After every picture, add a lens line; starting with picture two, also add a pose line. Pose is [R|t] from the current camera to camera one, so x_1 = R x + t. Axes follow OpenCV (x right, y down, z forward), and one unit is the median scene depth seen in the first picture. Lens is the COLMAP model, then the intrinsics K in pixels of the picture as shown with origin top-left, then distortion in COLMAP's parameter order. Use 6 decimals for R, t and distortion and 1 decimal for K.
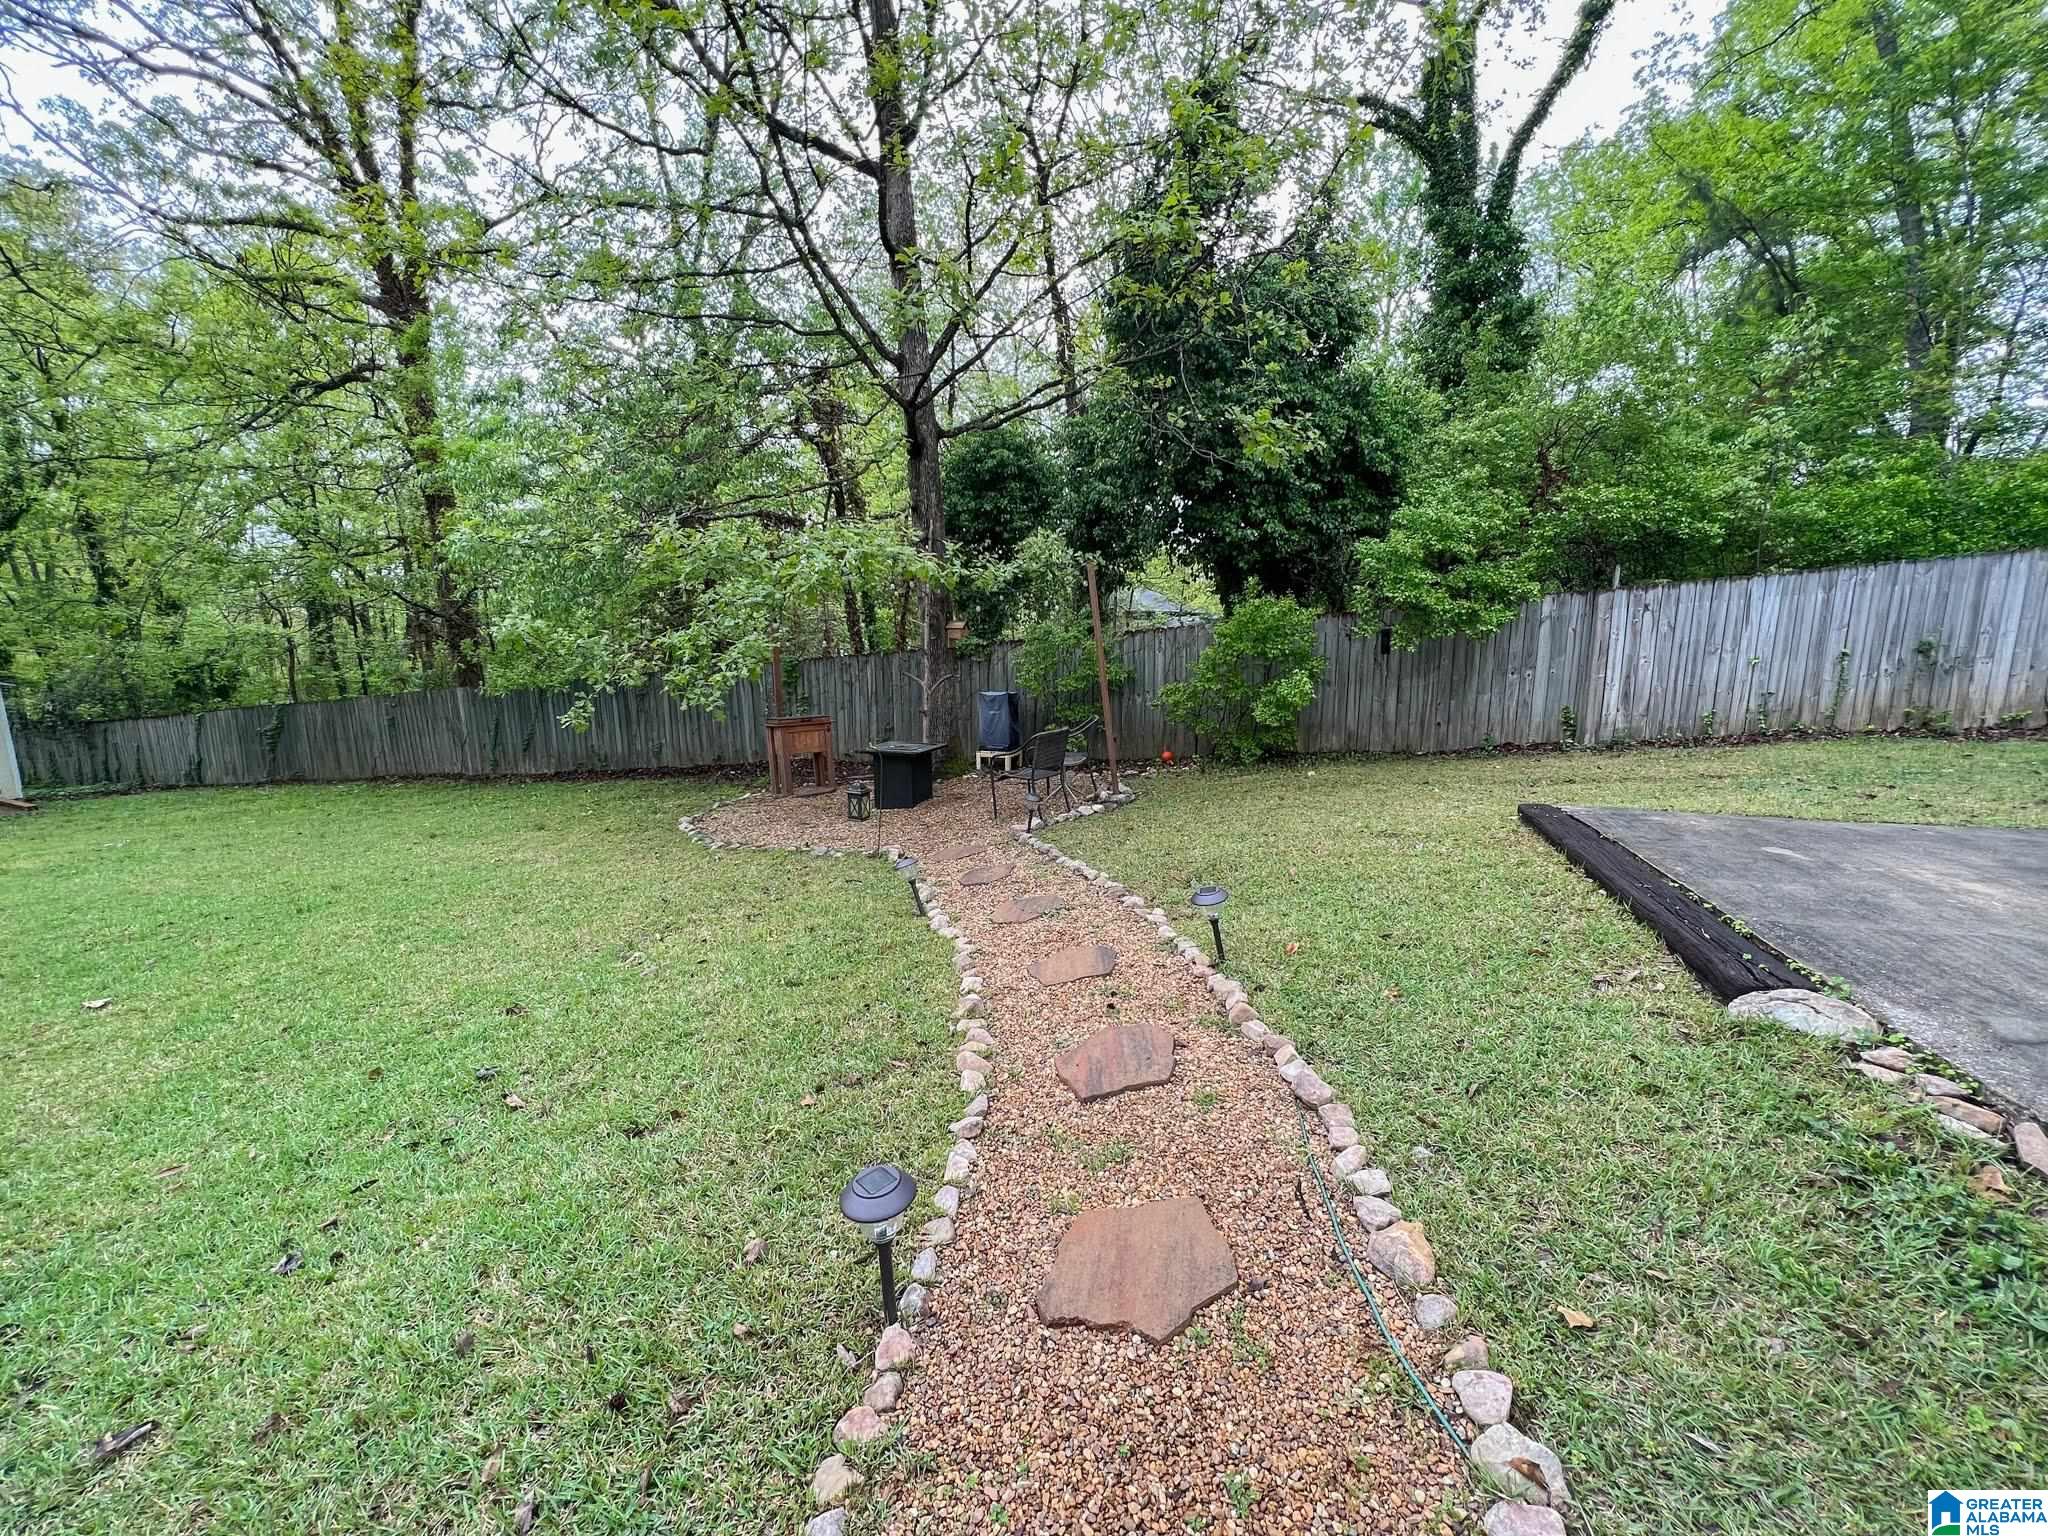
lens RADIAL K [[814.8, 0, 1034.0], [0, 814.8, 775.0], [0, 0, 1]] dist [-0.001928, -0.000018]
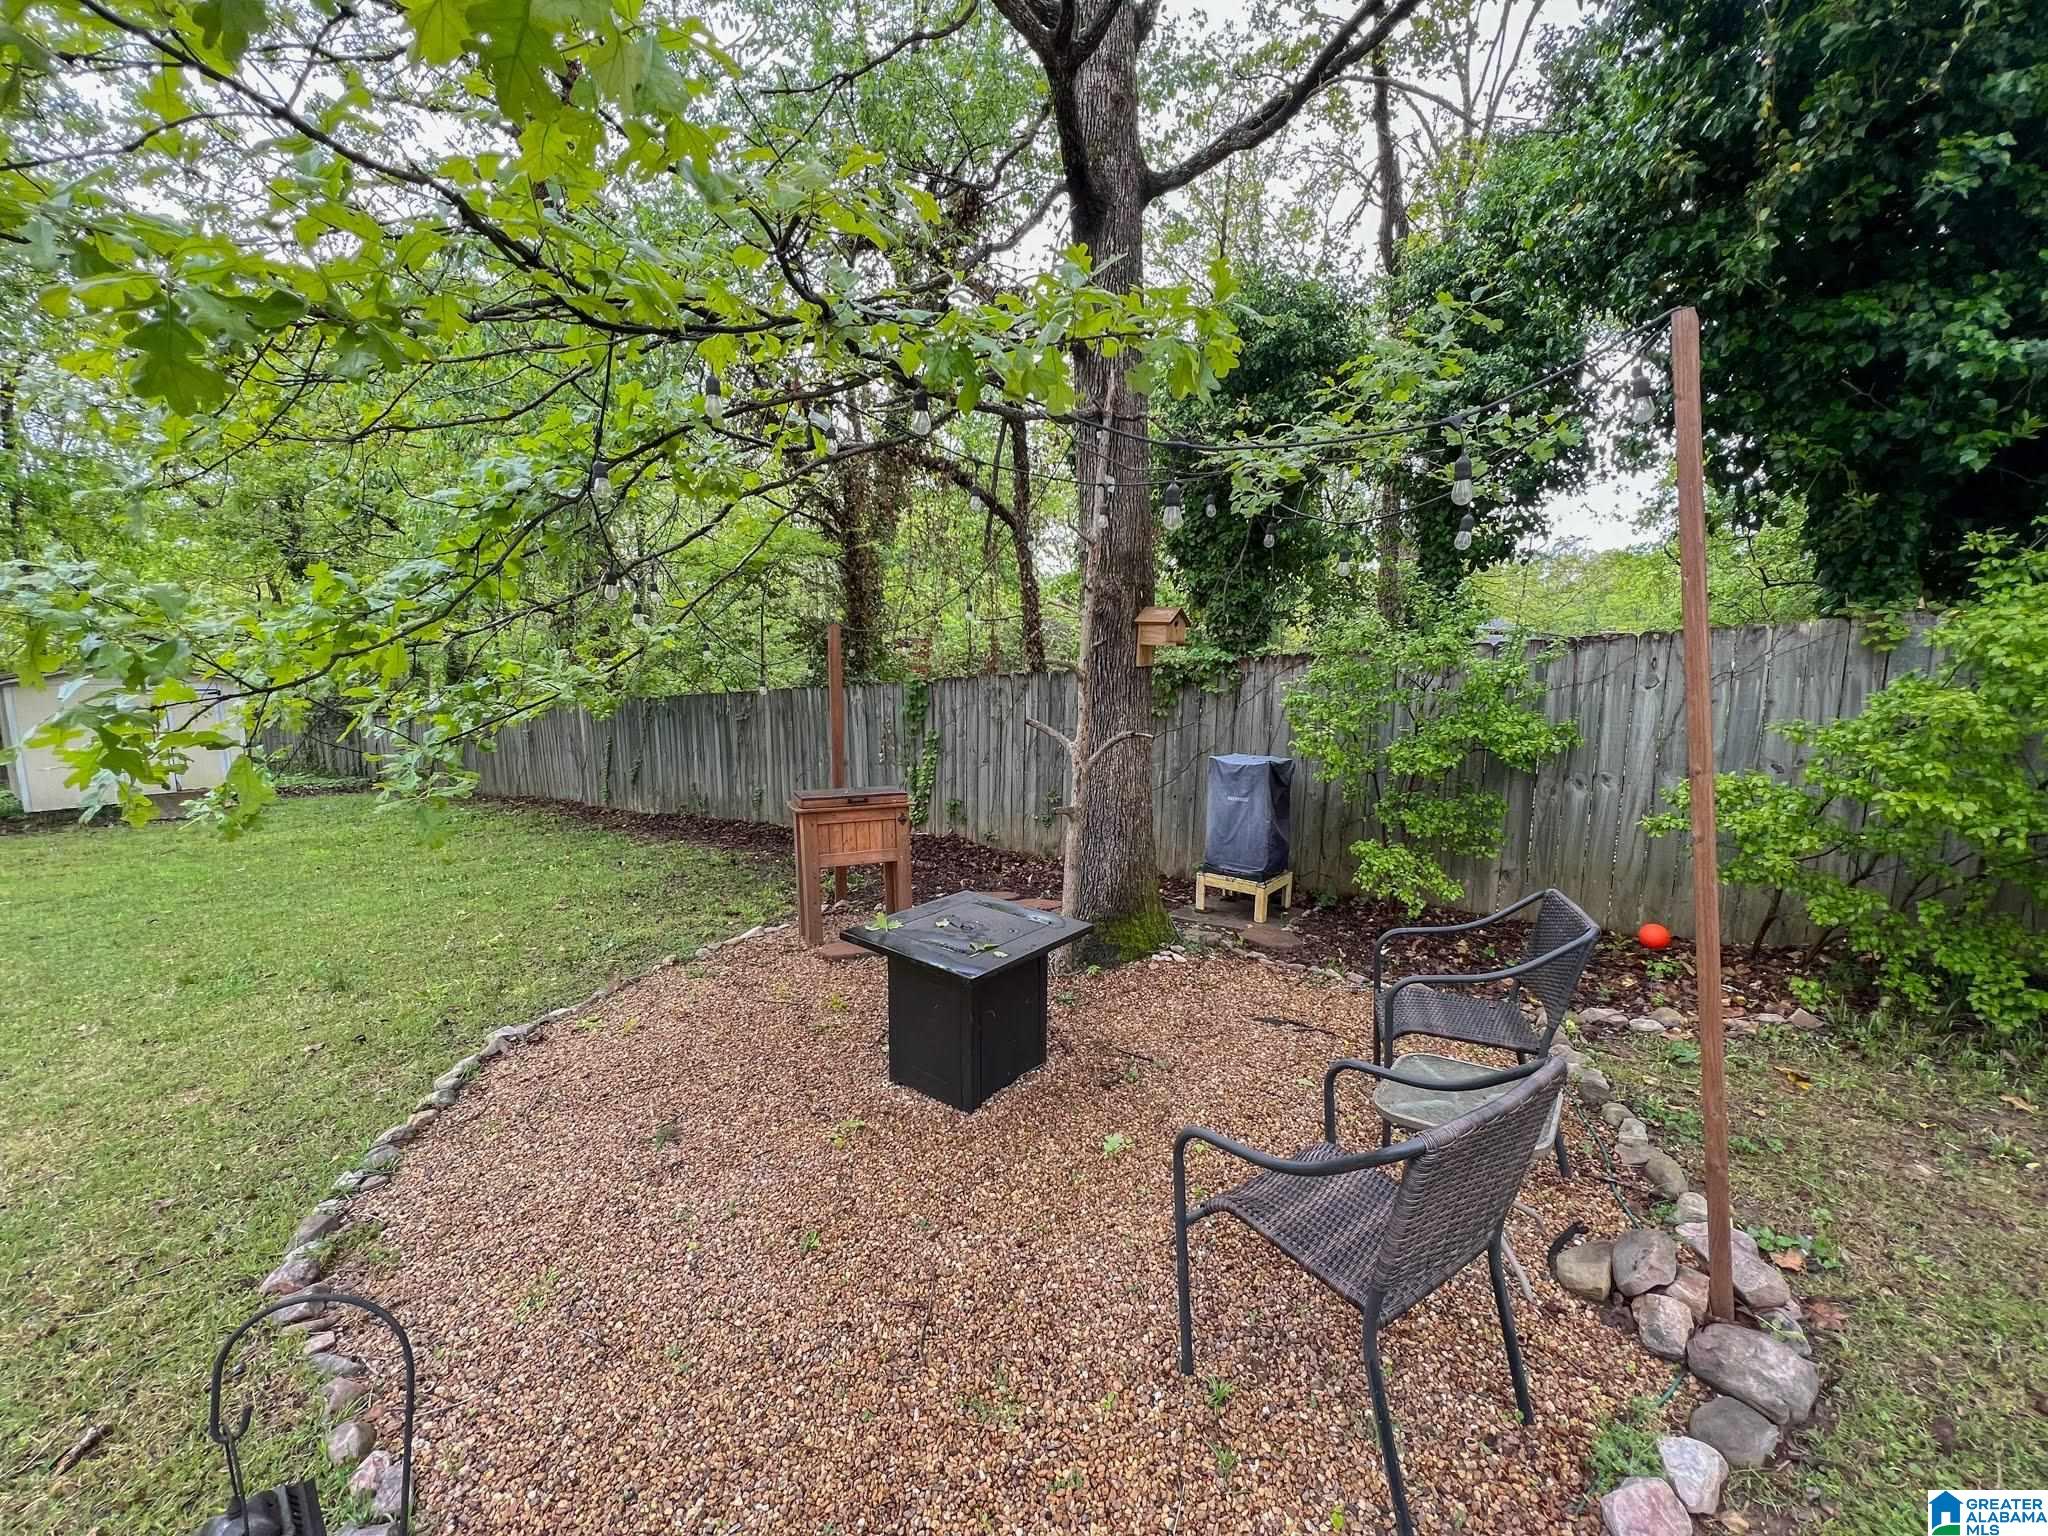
lens RADIAL K [[814.8, 0, 1022.8], [0, 814.8, 772.1], [0, 0, 1]] dist [-0.001928, -0.000018]
pose [[0.947188, 0.061480, -0.314730, -0.025671], [-0.067472, 0.997688, -0.008170, -0.111000], [0.313500, 0.028974, 0.949146, 0.677315]]
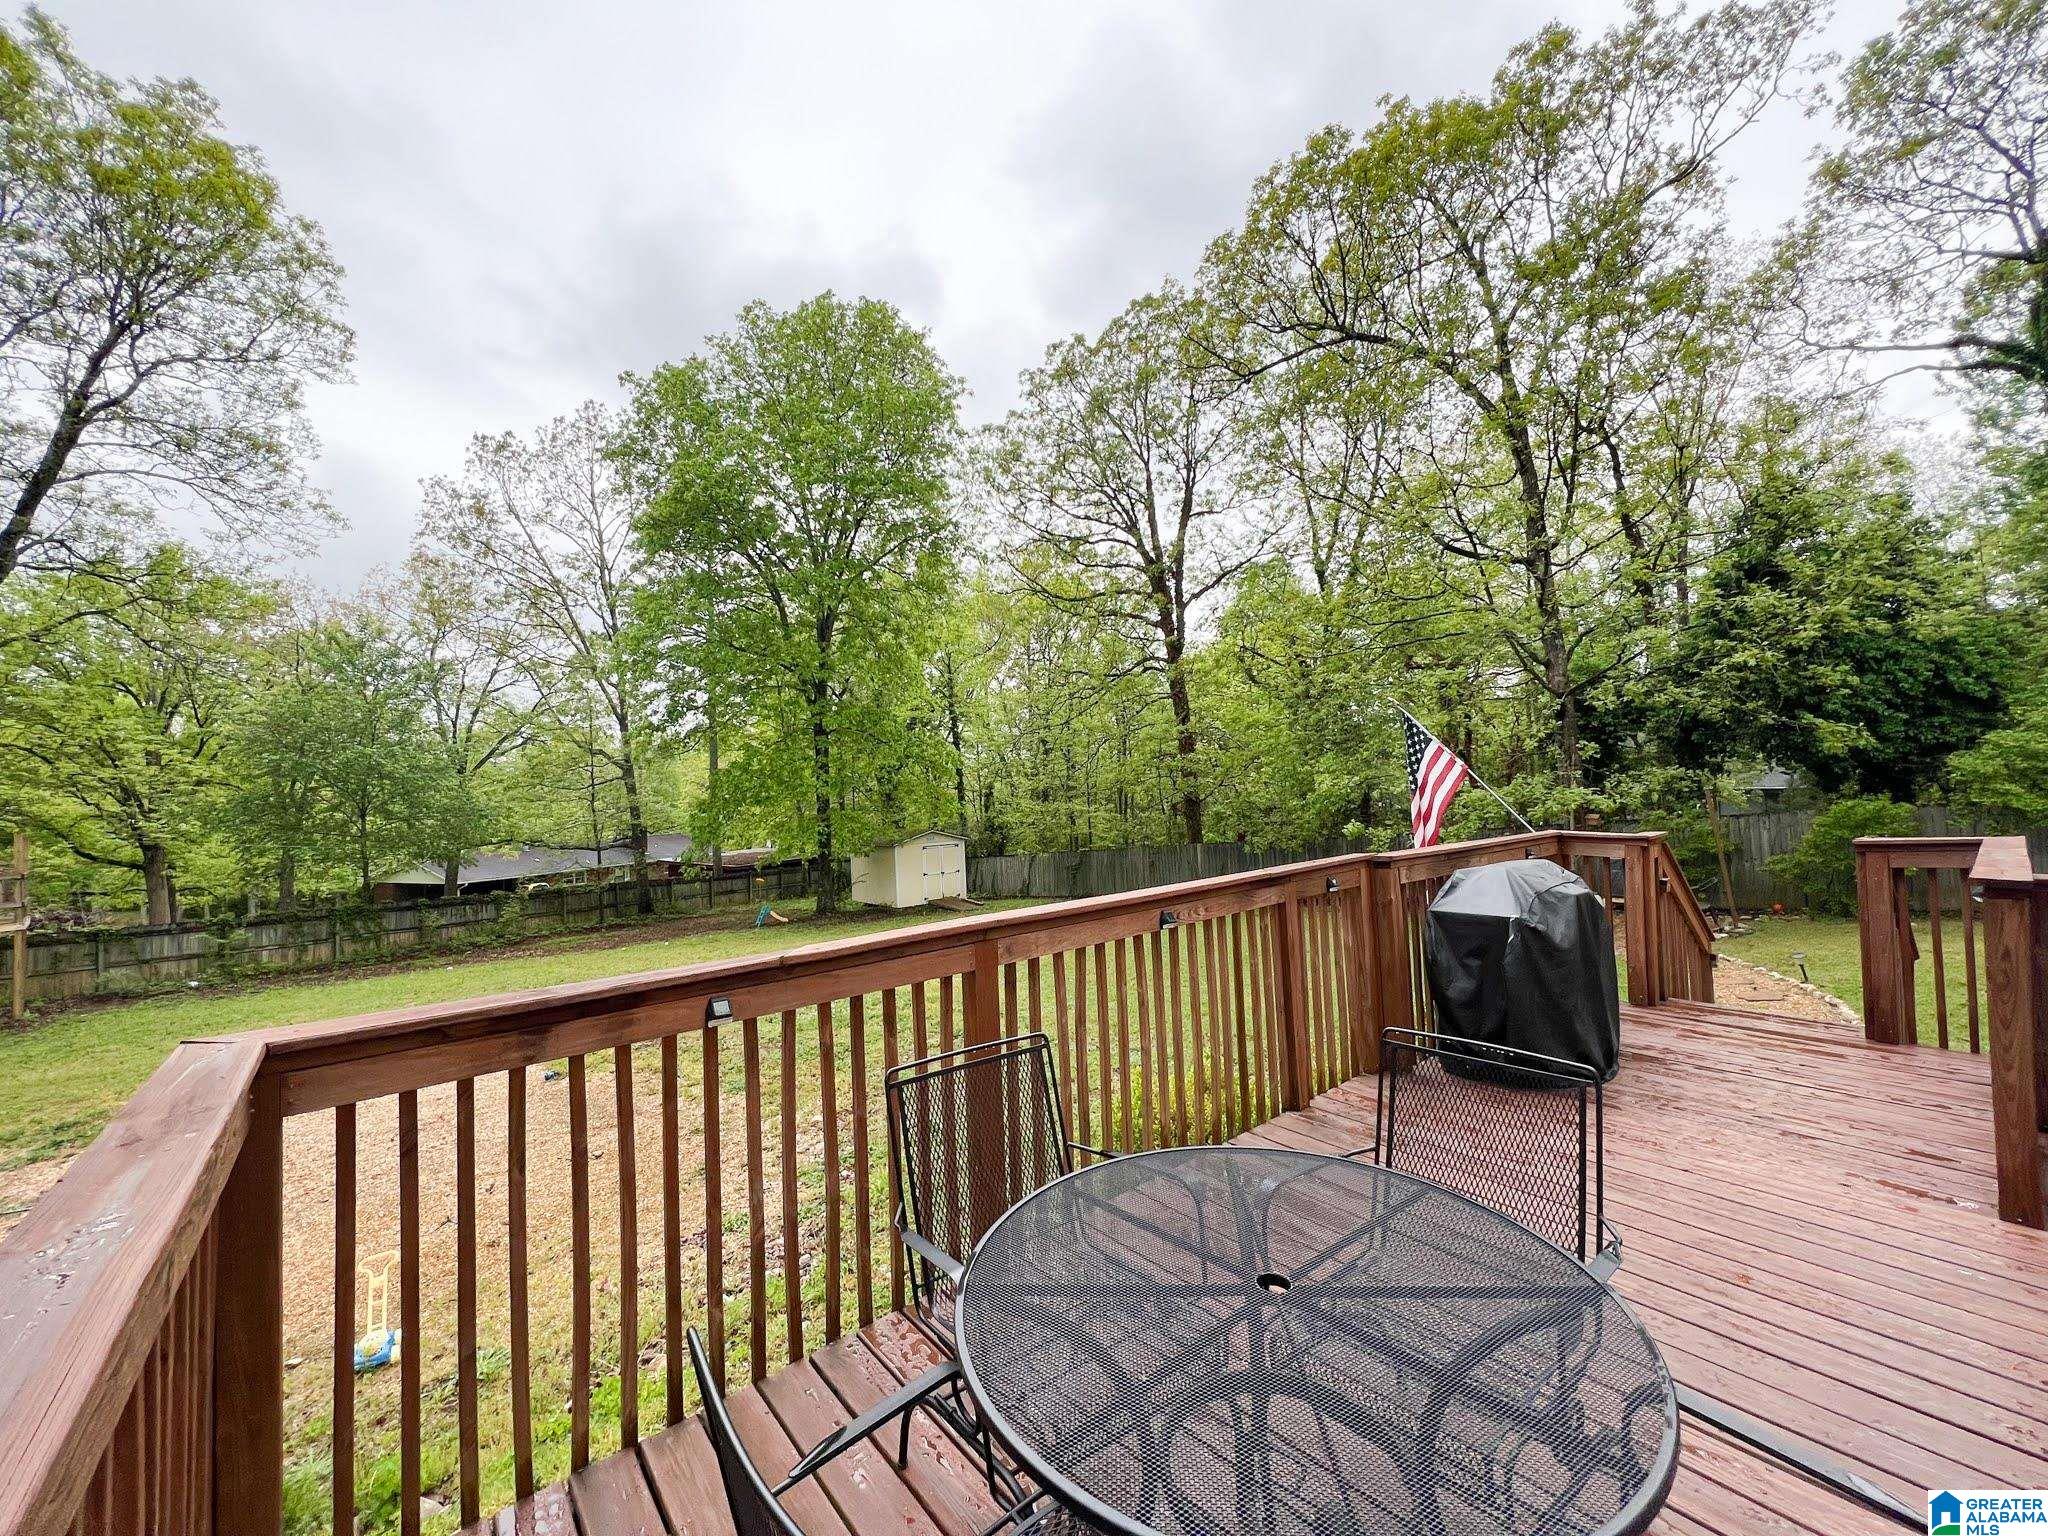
lens RADIAL K [[814.8, 0, 1030.6], [0, 814.8, 772.9], [0, 0, 1]] dist [-0.001928, -0.000018]
pose [[0.835953, -0.037174, -0.547540, -0.168834], [-0.055502, 0.986861, -0.151737, 0.039616], [0.545987, 0.157234, 0.822907, -1.103633]]
